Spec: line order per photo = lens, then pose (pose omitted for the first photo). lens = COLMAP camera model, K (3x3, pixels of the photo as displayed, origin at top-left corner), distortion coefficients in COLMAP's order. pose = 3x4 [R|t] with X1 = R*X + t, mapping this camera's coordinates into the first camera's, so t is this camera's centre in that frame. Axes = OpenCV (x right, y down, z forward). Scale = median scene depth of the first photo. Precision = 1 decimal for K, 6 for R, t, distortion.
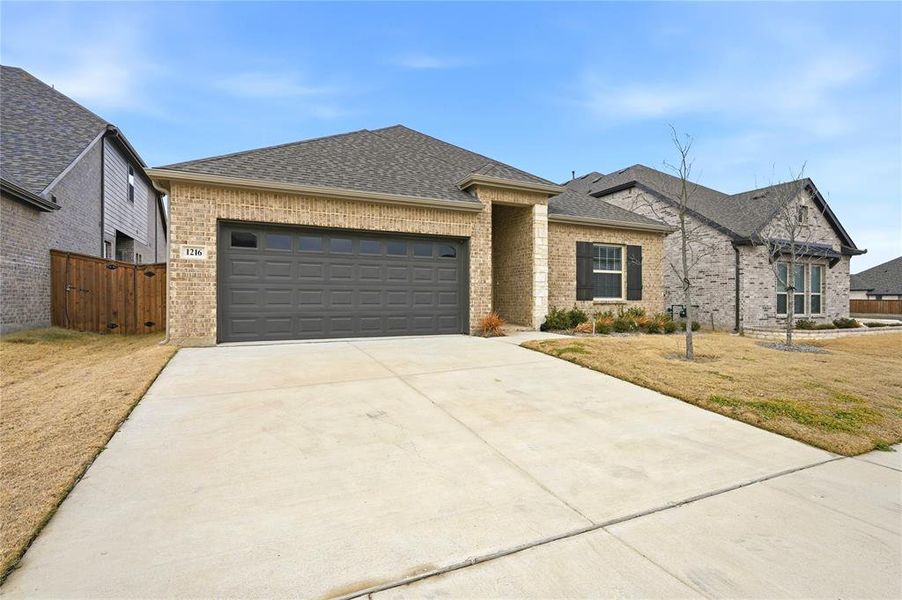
lens RADIAL K [[400.0, 0, 451.0], [0, 400.0, 300.0], [0, 0, 1]] dist [0.008591, -0.000299]
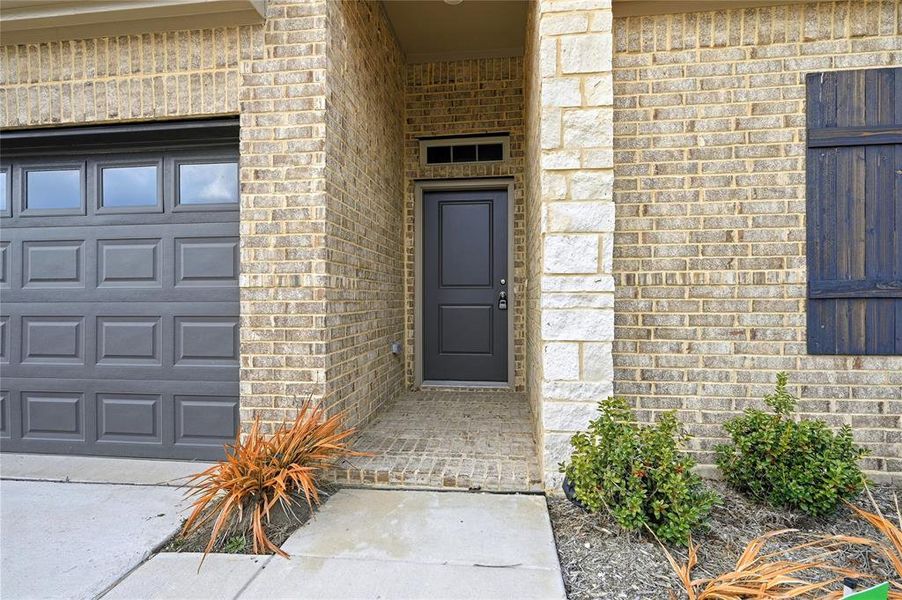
lens RADIAL K [[400.0, 0, 451.0], [0, 400.0, 300.0], [0, 0, 1]] dist [0.008591, -0.000299]
pose [[0.858477, -0.003981, -0.512836, 0.278459], [0.006357, 0.999976, 0.002878, -0.031607], [0.512813, -0.005730, 0.858481, 0.768632]]
